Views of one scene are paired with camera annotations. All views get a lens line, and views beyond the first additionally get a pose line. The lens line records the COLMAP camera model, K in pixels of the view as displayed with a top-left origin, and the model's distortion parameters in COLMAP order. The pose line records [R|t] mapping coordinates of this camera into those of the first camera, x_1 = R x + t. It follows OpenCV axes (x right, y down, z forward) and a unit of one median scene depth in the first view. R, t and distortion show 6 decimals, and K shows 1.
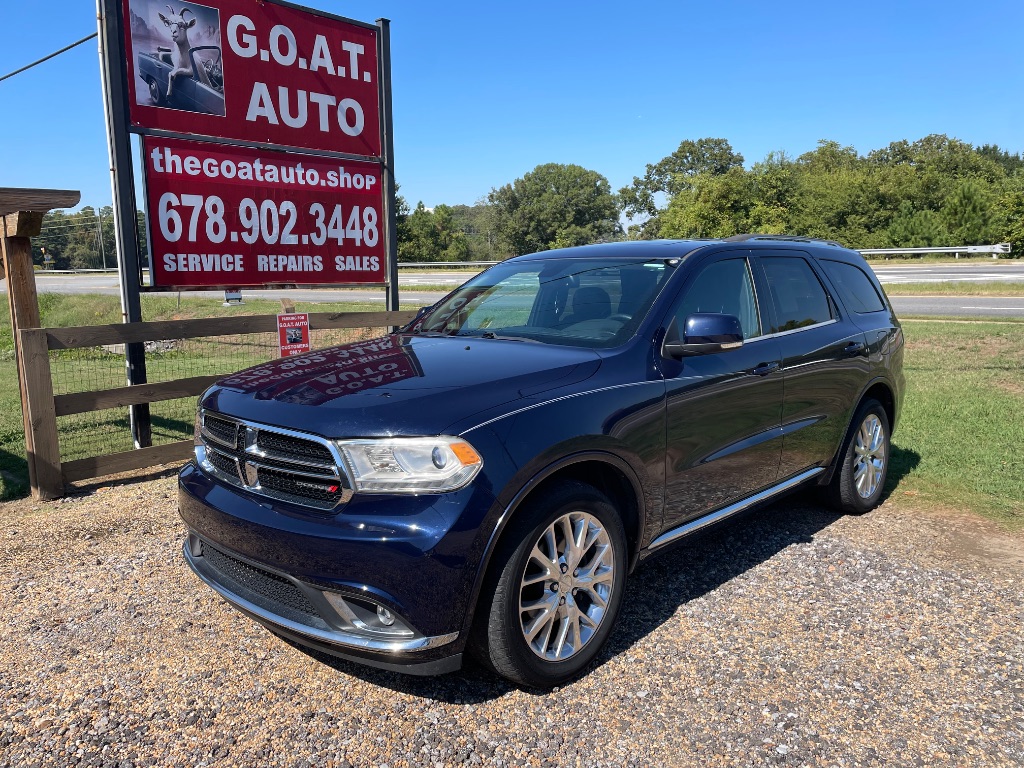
lens RADIAL K [[769.1, 0, 517.4], [0, 769.1, 388.1], [0, 0, 1]] dist [0.055968, -0.069171]
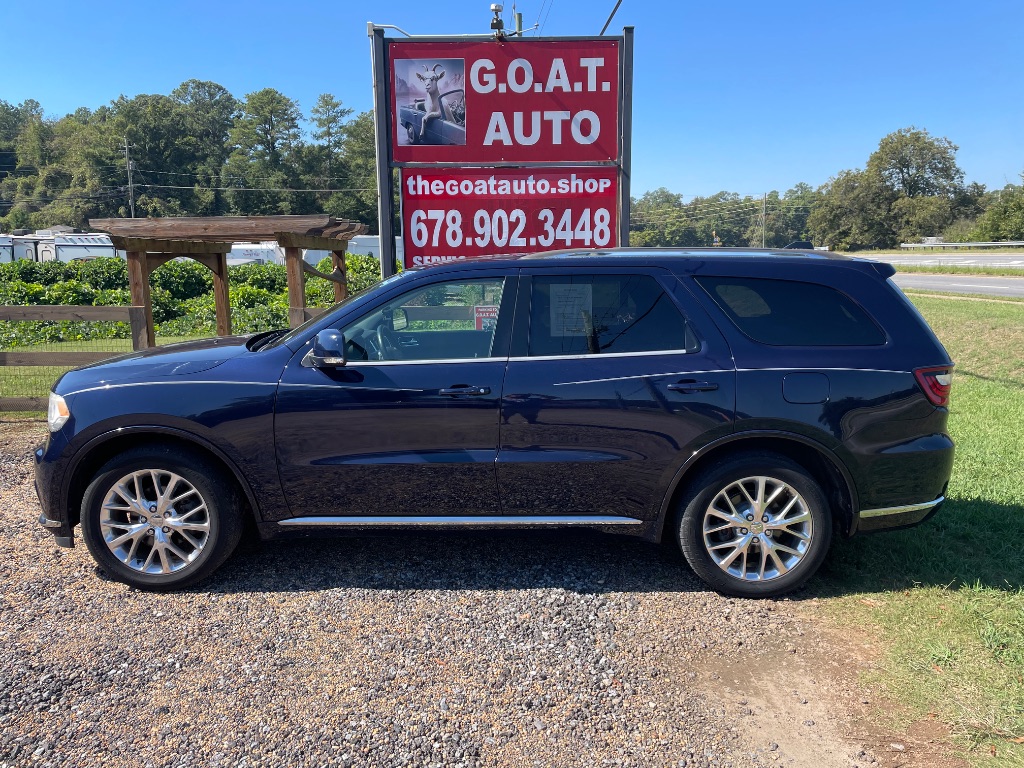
lens RADIAL K [[769.1, 0, 518.8], [0, 769.1, 386.2], [0, 0, 1]] dist [0.055968, -0.069171]
pose [[0.688387, 0.124186, -0.714633, 0.565398], [-0.106903, 0.991846, 0.069382, -0.056425], [0.717422, 0.028634, 0.696050, 0.193357]]
